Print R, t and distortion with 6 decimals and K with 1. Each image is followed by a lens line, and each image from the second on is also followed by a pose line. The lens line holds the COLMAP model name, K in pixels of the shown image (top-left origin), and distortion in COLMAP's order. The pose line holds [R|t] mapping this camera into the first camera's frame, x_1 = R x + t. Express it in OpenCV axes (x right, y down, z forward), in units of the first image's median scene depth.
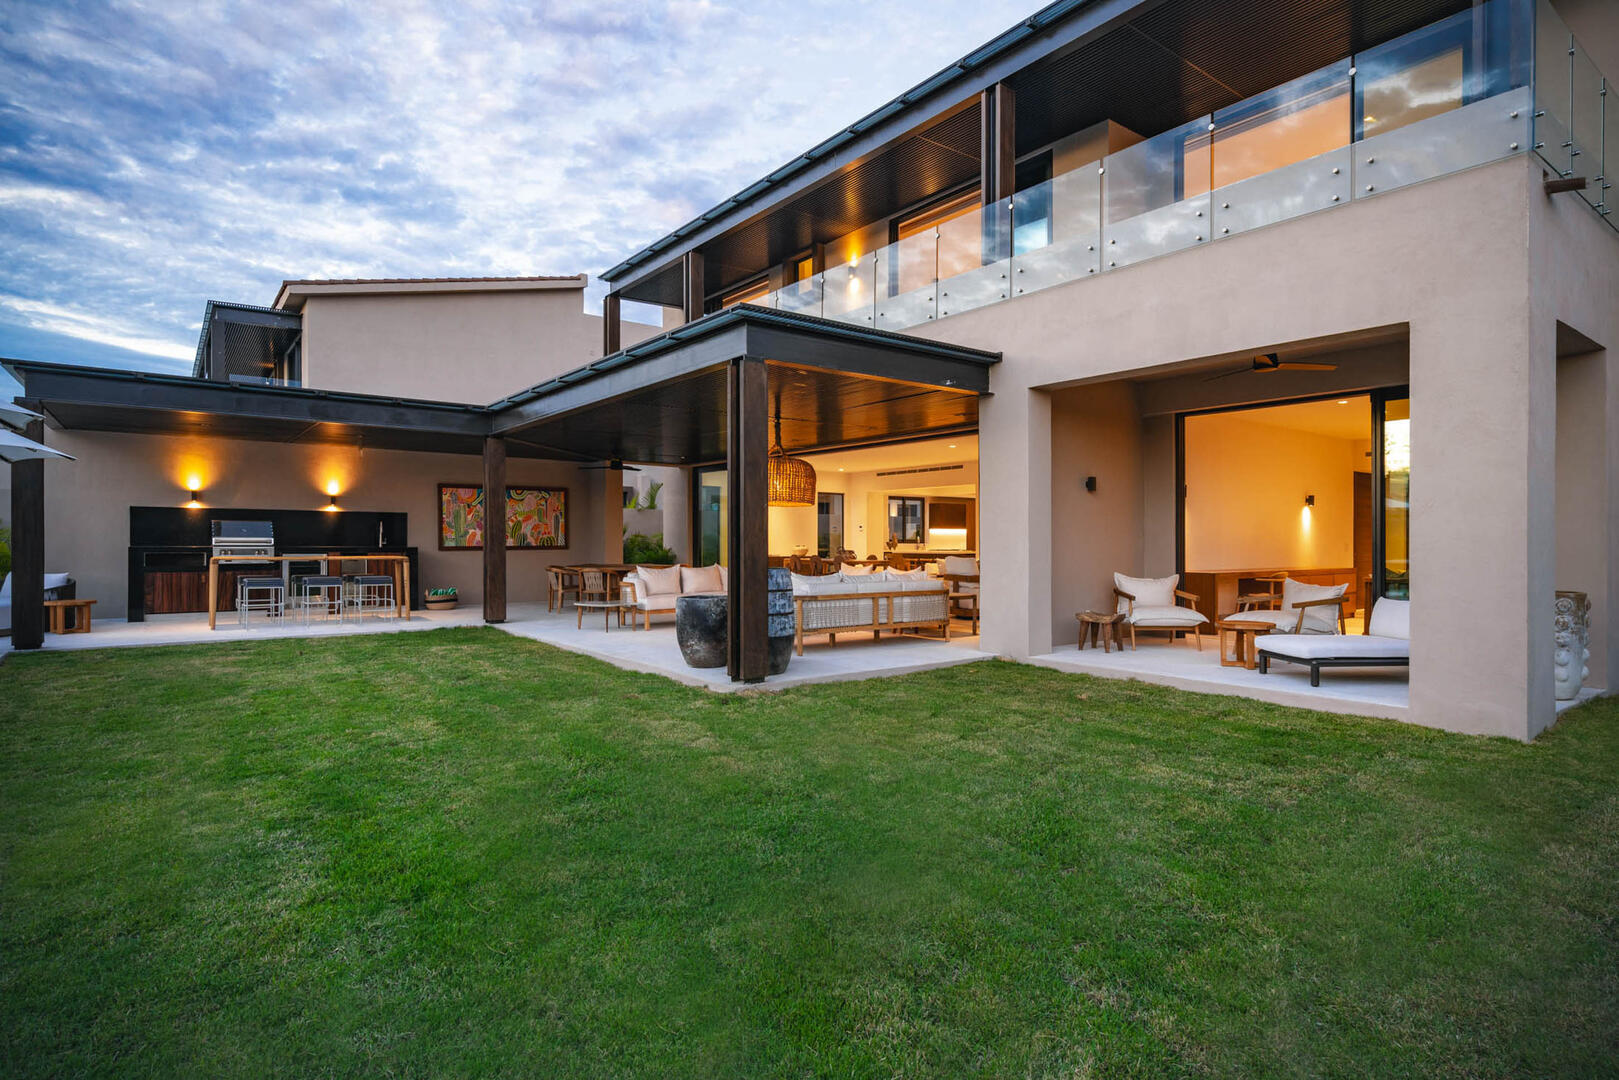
lens RADIAL K [[848.2, 0, 809.5], [0, 848.2, 540.0], [0, 0, 1]] dist [0.005807, 0.000133]
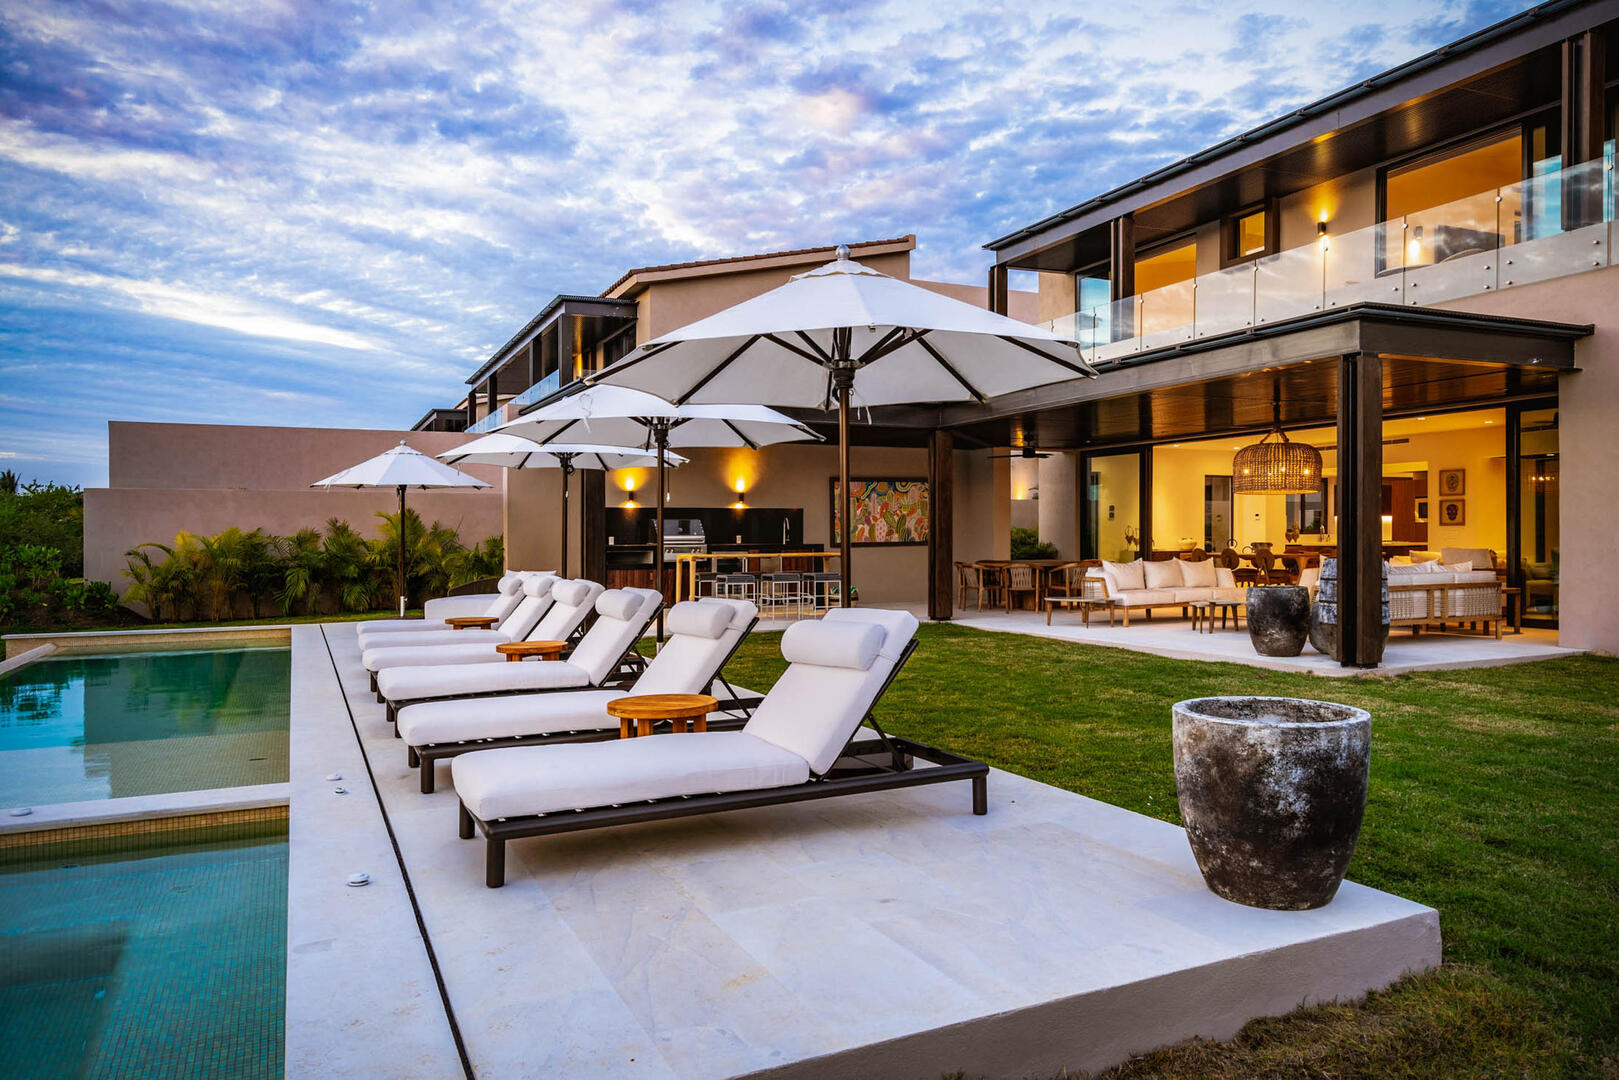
lens RADIAL K [[1078.4, 0, 809.5], [0, 1078.4, 540.0], [0, 0, 1]] dist [0.015194, 0.003161]
pose [[0.976949, -0.012083, -0.213131, -0.228226], [0.013179, 0.999906, 0.003724, -0.000711], [0.213066, -0.006447, 0.977017, -0.220273]]
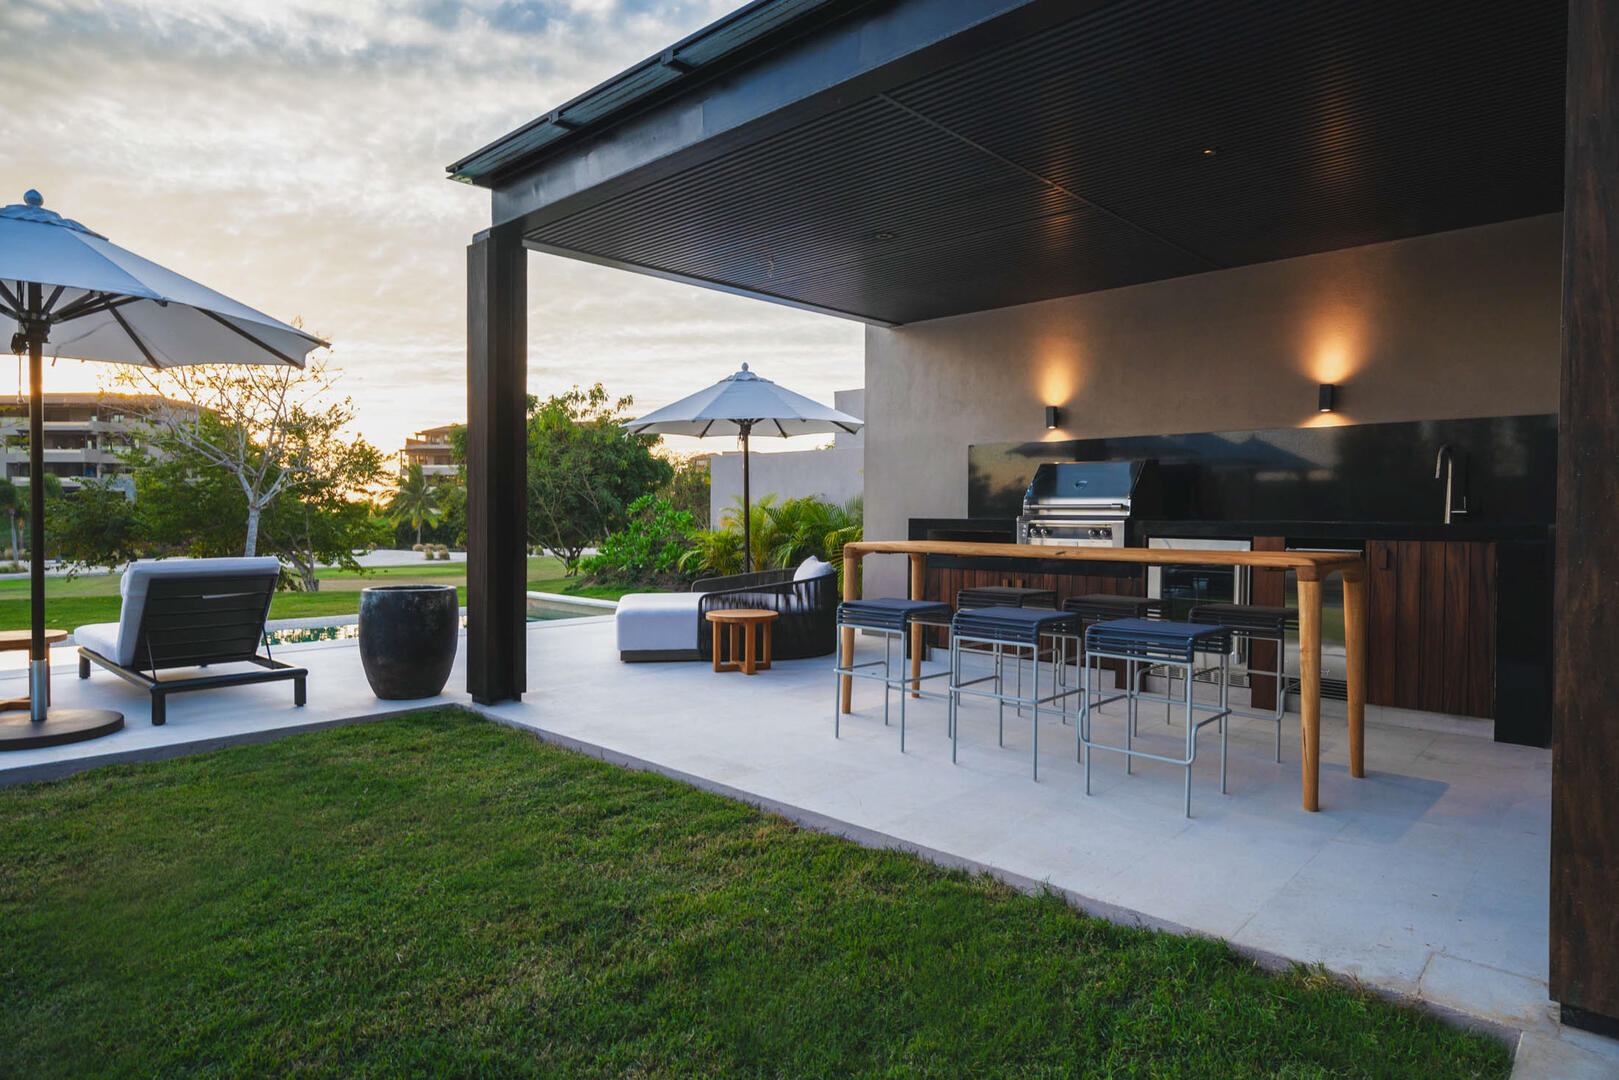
lens RADIAL K [[916.4, 0, 806.9], [0, 916.4, 519.7], [0, 0, 1]] dist [0.013469, -0.002058]
pose [[0.161262, 0.001360, -0.986911, -0.208699], [-0.004881, 0.999988, 0.000580, 0.008377], [0.986900, 0.004724, 0.161266, 0.751708]]
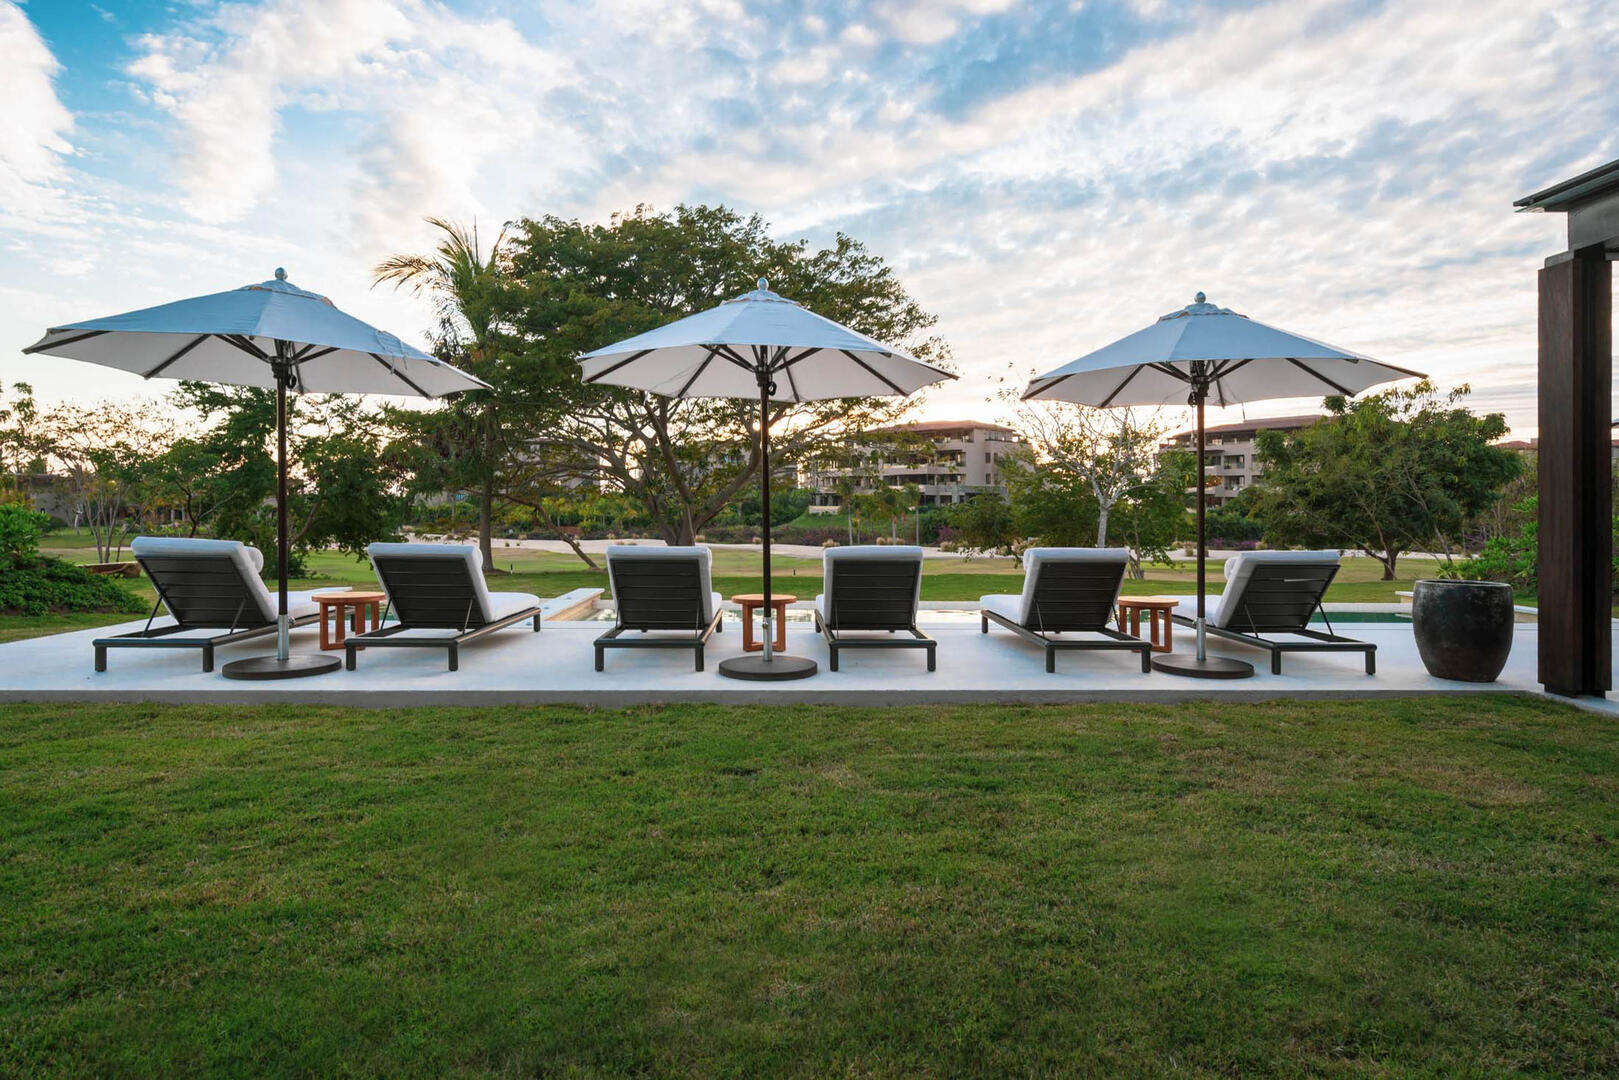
lens RADIAL K [[869.6, 0, 818.9], [0, 869.6, 506.6], [0, 0, 1]] dist [0.001452, -0.000450]
pose [[-0.574326, -0.012024, -0.818538, -0.096344], [-0.011400, 0.999913, -0.006690, 0.008413], [0.818547, 0.005489, -0.574413, 0.626755]]
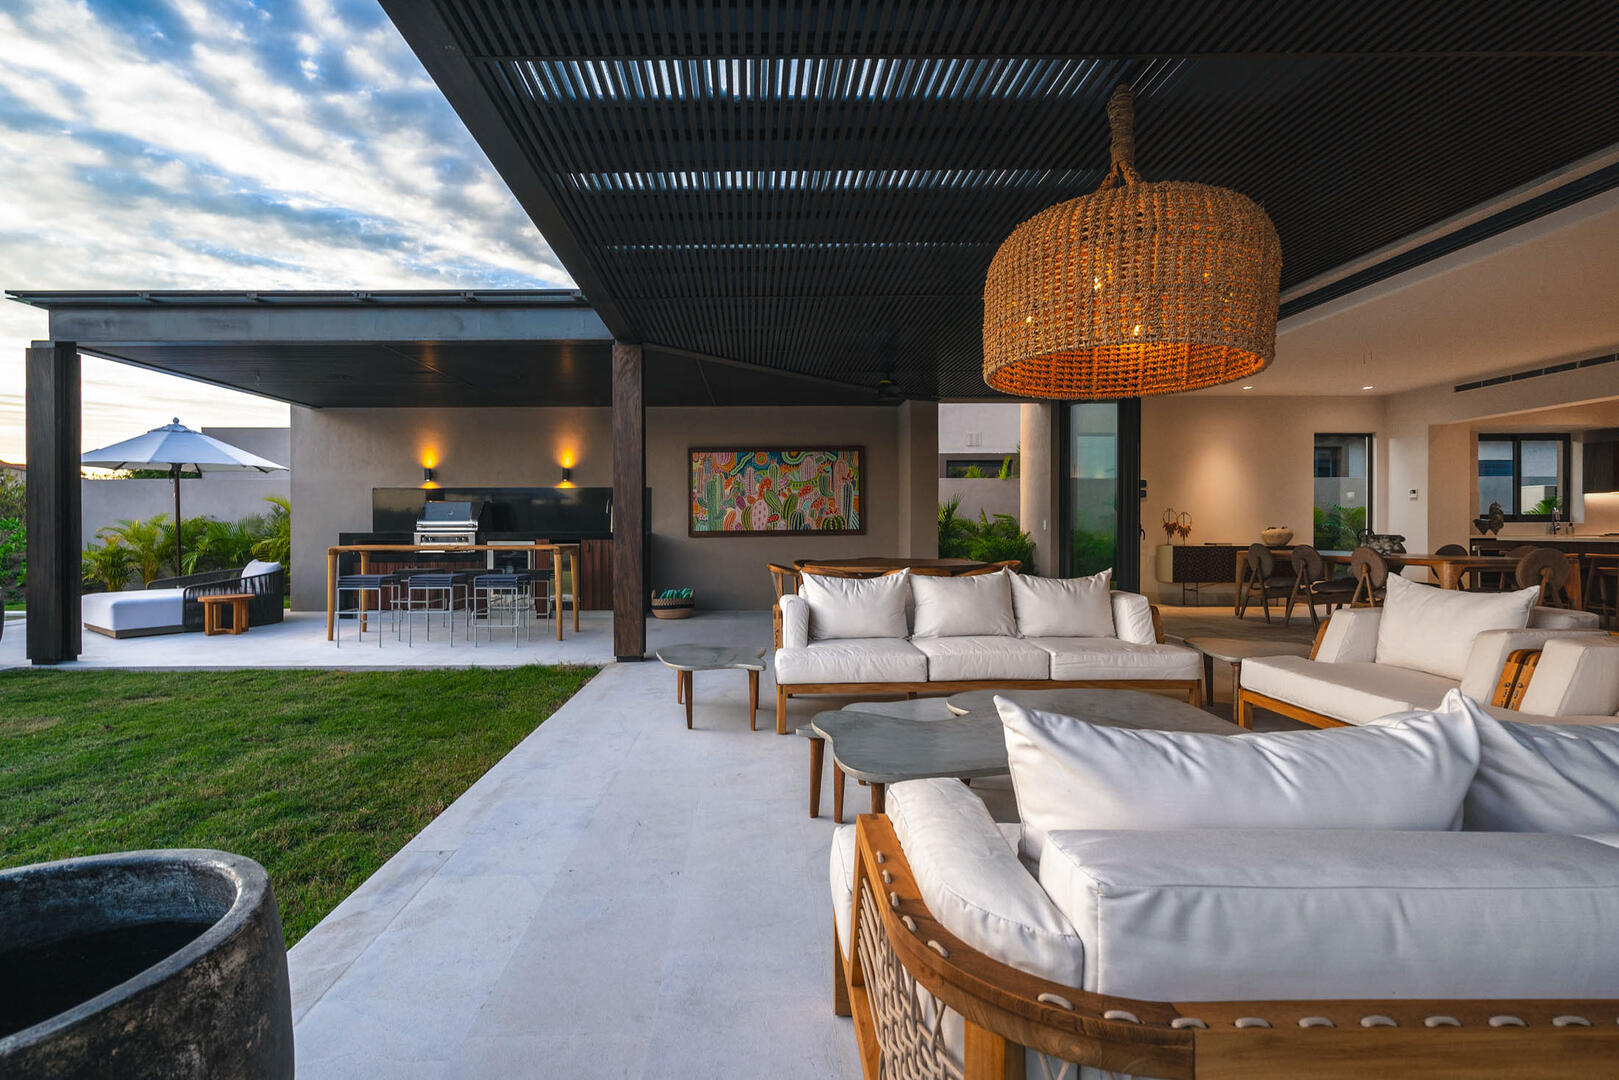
lens RADIAL K [[735.8, 0, 757.6], [0, 735.8, 525.7], [0, 0, 1]] dist [-0.020814, 0.000342]
pose [[0.795458, -0.010458, -0.605919, 0.009289], [0.008564, 0.999945, -0.006015, 0.008208], [0.605949, -0.000404, 0.795504, 0.587514]]
